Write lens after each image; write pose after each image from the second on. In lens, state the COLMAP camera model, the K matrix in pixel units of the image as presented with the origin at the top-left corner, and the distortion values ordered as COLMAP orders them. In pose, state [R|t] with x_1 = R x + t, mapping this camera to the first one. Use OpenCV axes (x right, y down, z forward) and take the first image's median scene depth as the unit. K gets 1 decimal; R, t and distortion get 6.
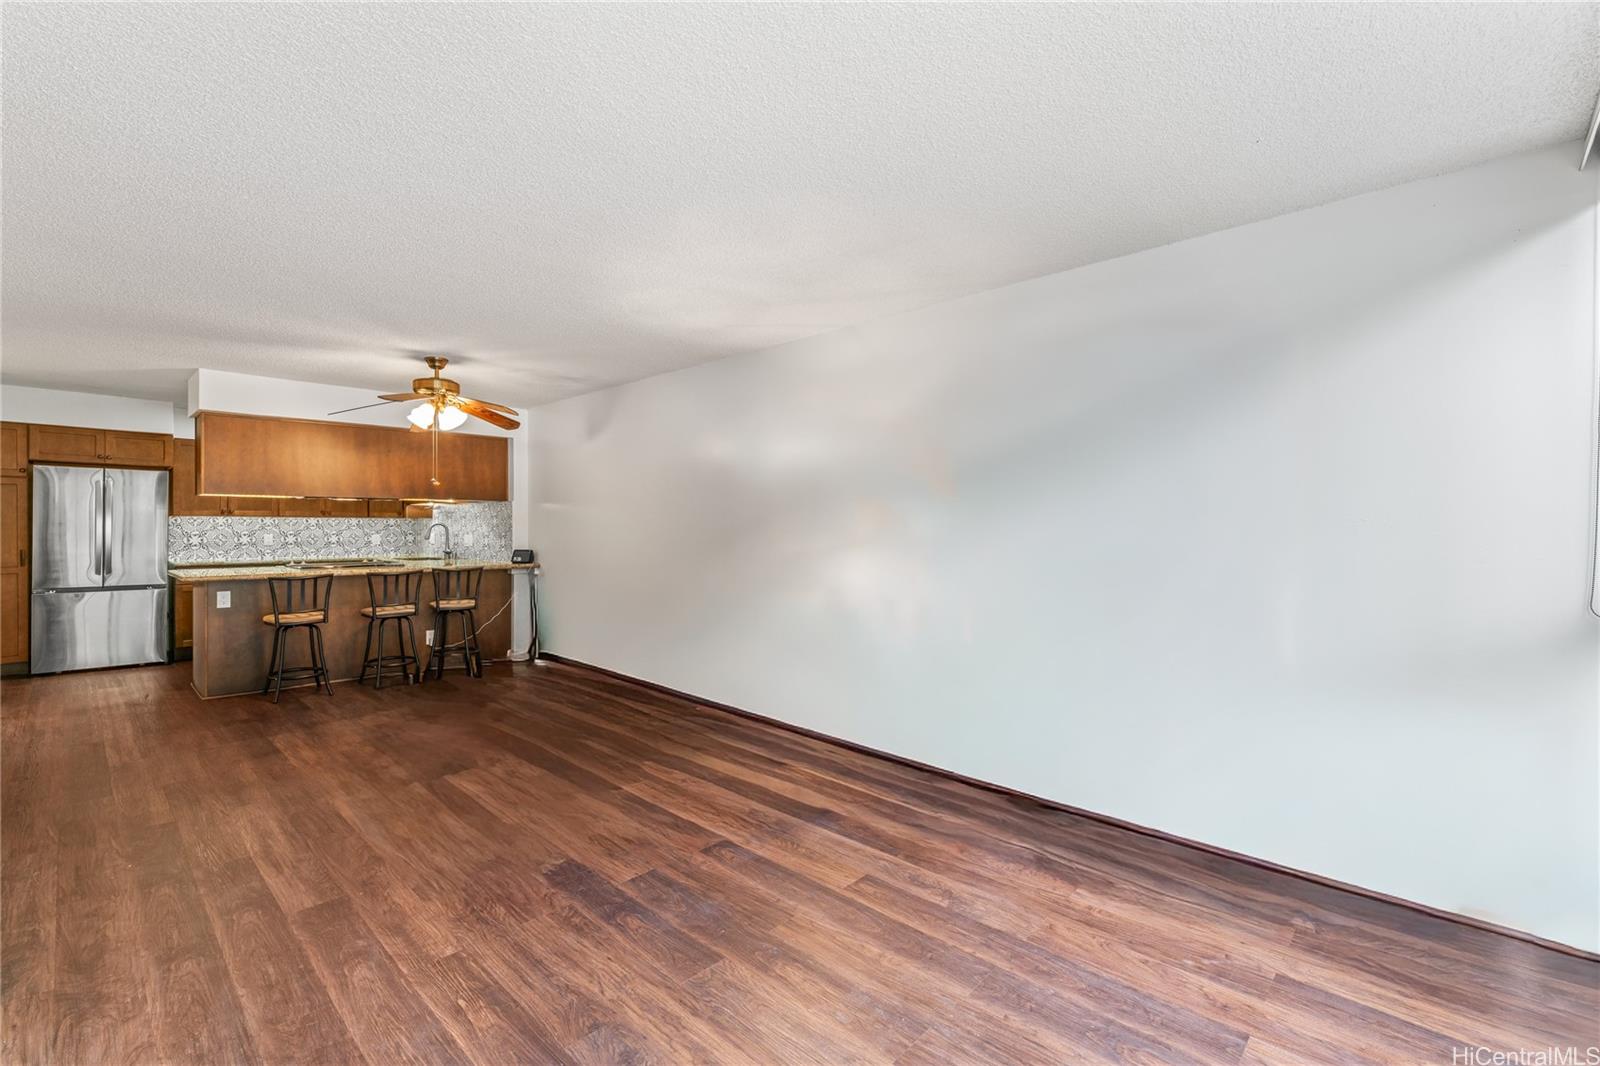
lens RADIAL K [[672.2, 0, 784.9], [0, 672.2, 530.8], [0, 0, 1]] dist [-0.002046, 0.000846]
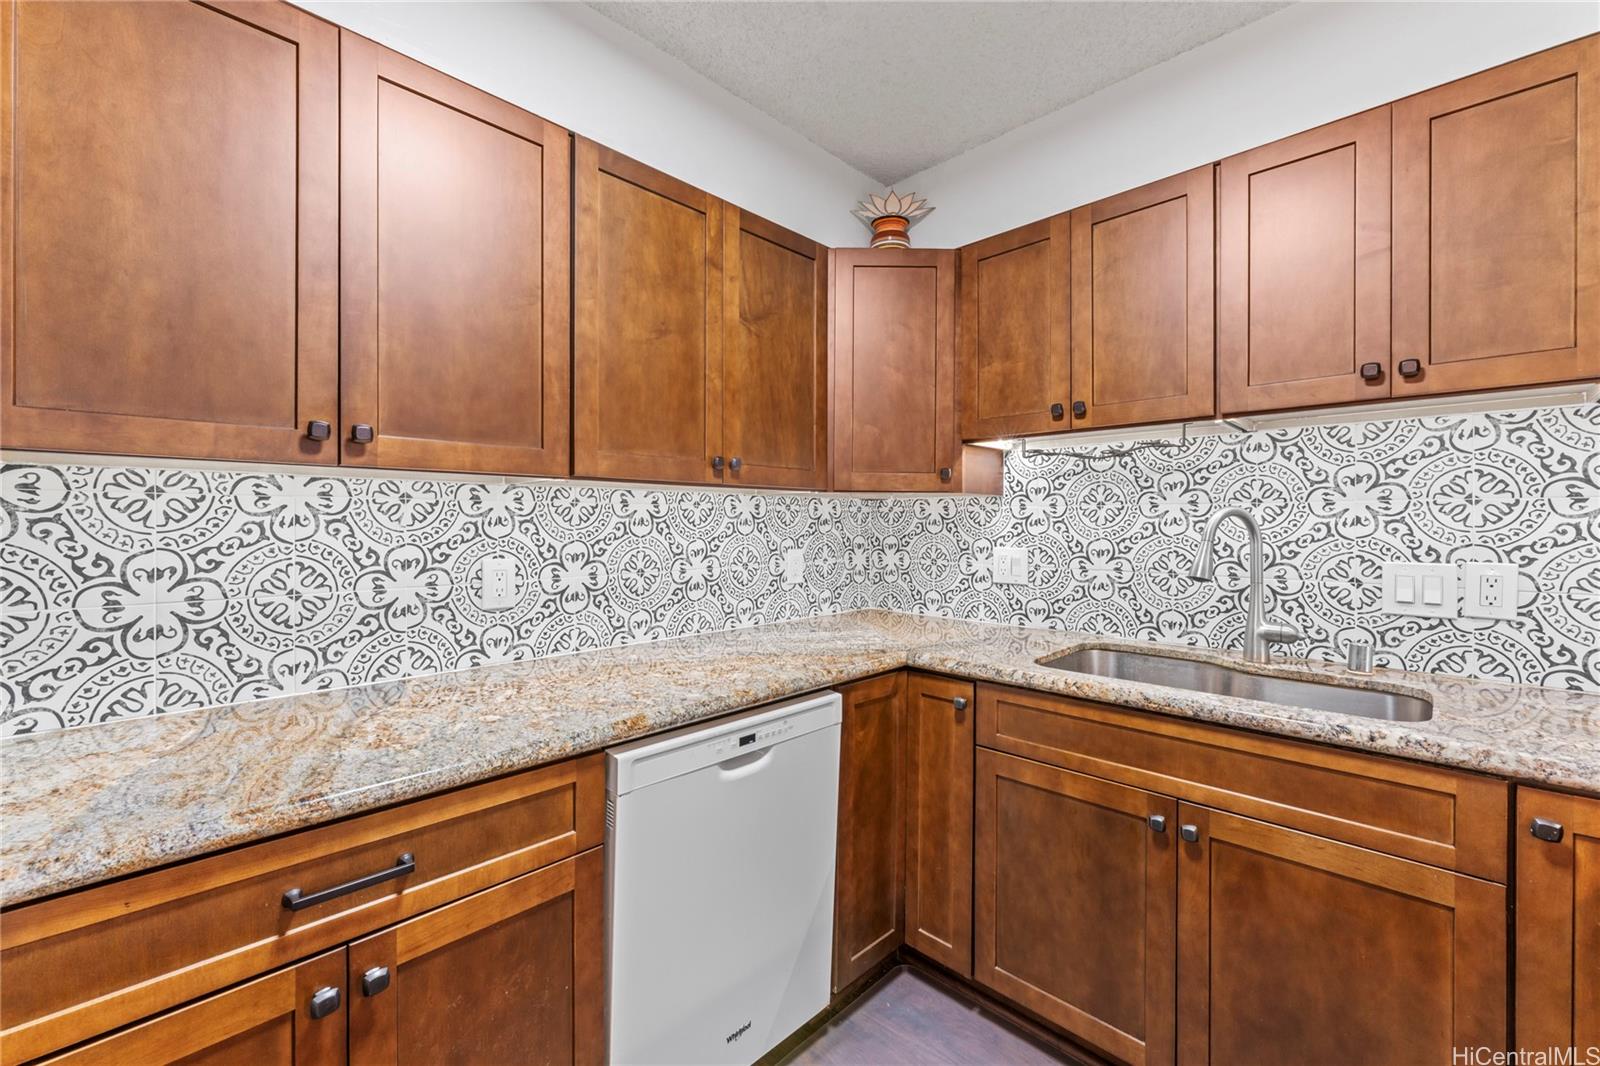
lens RADIAL K [[646.8, 0, 800.2], [0, 646.8, 525.7], [0, 0, 1]] dist [-0.000663, -0.000341]
pose [[0.999874, -0.002150, -0.015709, -0.823597], [0.002112, 0.999995, -0.002403, -0.006785], [0.015714, 0.002369, 0.999874, 0.971464]]
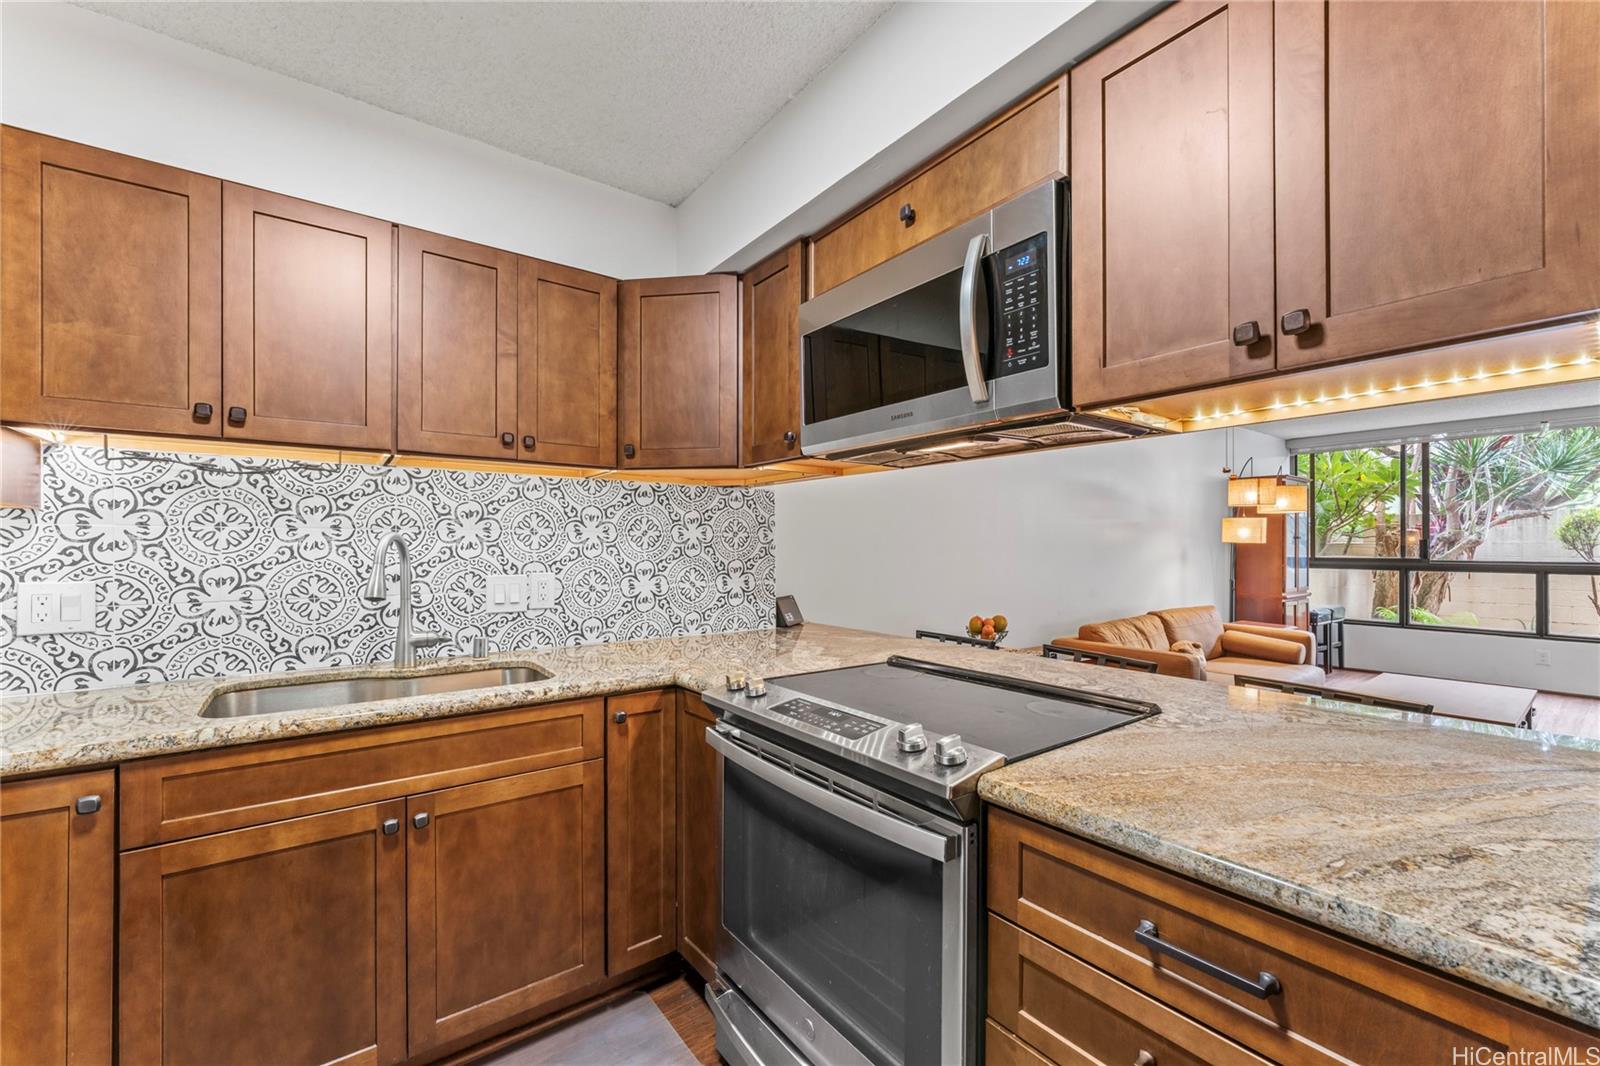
lens RADIAL K [[646.8, 0, 792.6], [0, 646.8, 545.3], [0, 0, 1]] dist [-0.000663, -0.000341]
pose [[0.180630, 0.000672, 0.983551, -0.912713], [0.007098, 0.999973, -0.001987, -0.007083], [-0.983525, 0.007340, 0.180621, 1.006279]]
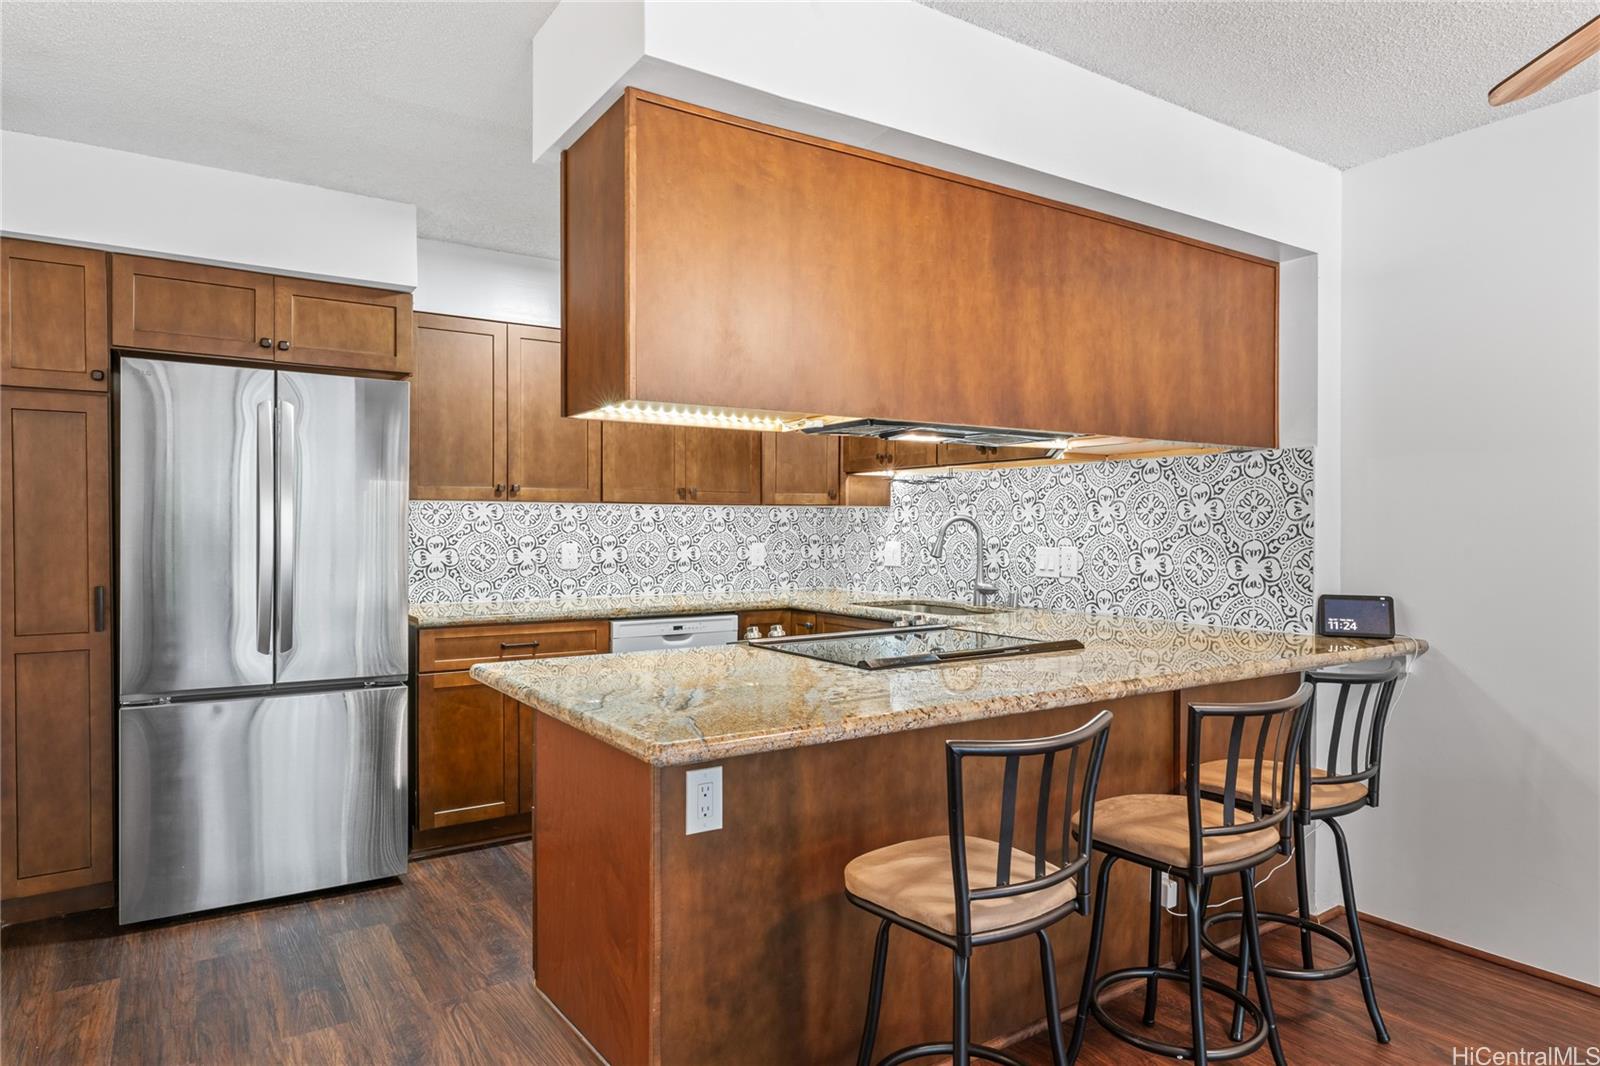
lens RADIAL K [[936.0, 0, 794.7], [0, 936.0, 539.8], [0, 0, 1]] dist [0.010025, -0.001422]
pose [[0.973225, 0.002259, -0.229843, -0.604864], [-0.000563, 0.999972, 0.007444, -0.002286], [0.229853, -0.007116, 0.973199, 0.549239]]
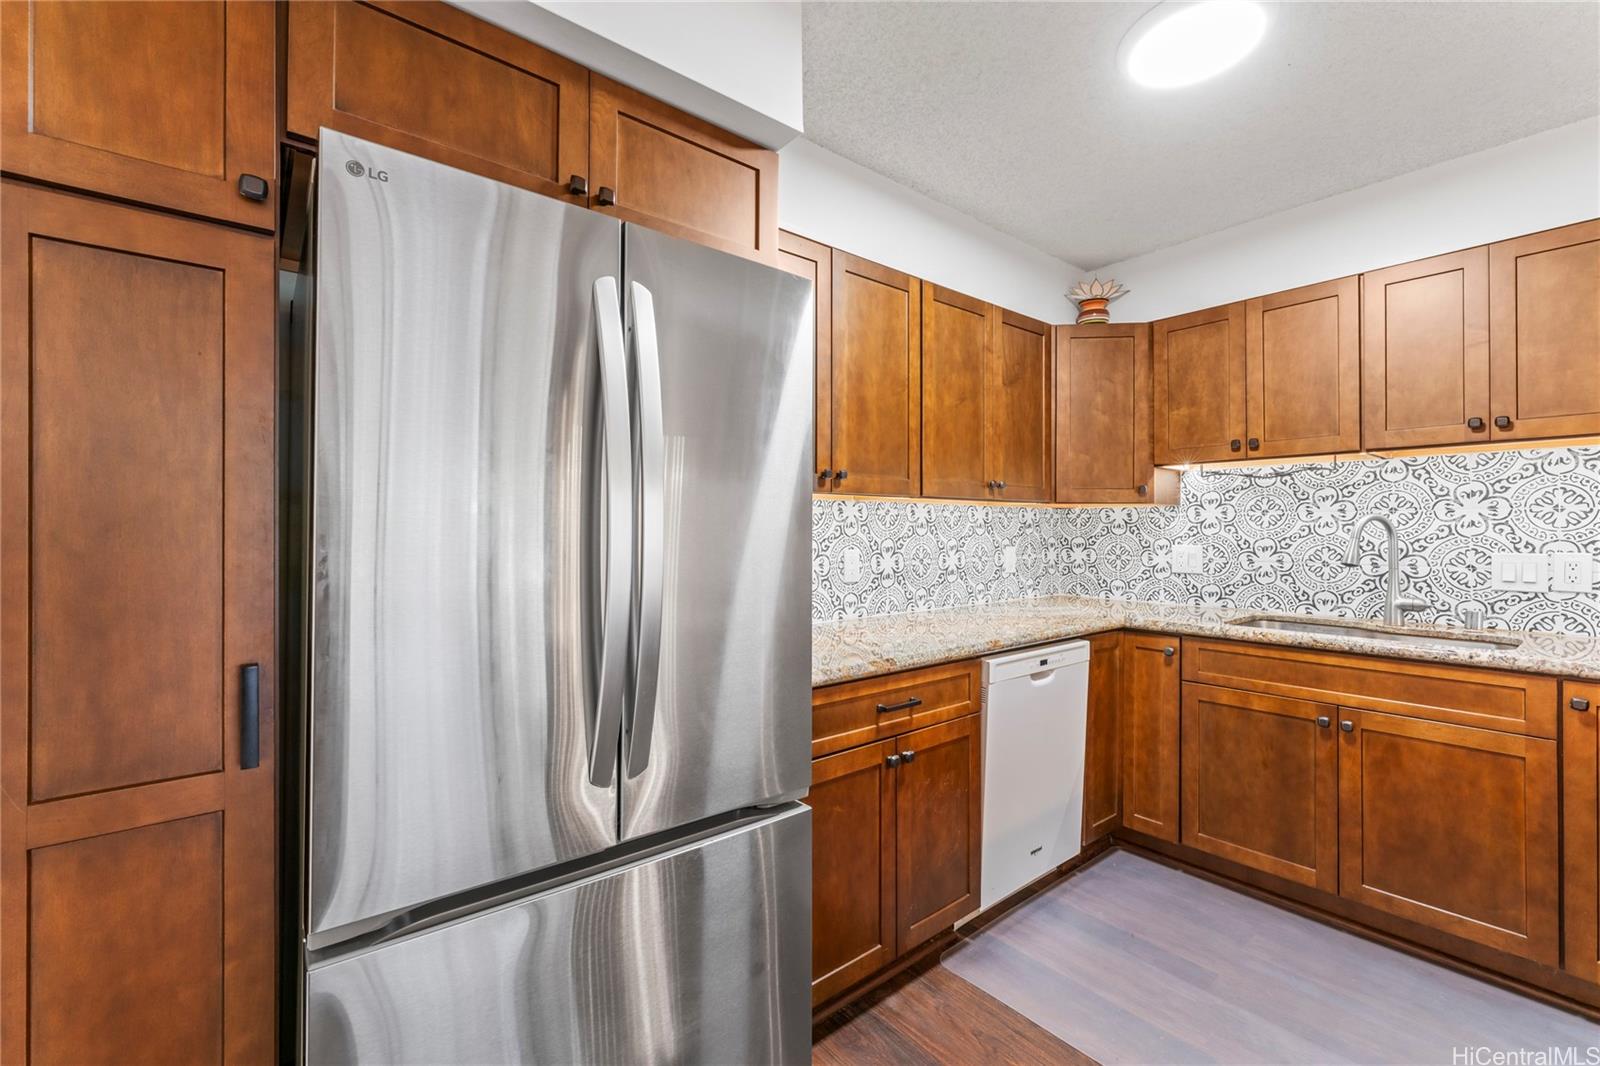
lens RADIAL K [[672.2, 0, 802.8], [0, 672.2, 525.9], [0, 0, 1]] dist [-0.002046, 0.000846]
pose [[0.992223, -0.003565, -0.124425, -0.931755], [0.002073, 0.999924, -0.012115, -0.003783], [0.124459, 0.011762, 0.992155, 0.810690]]
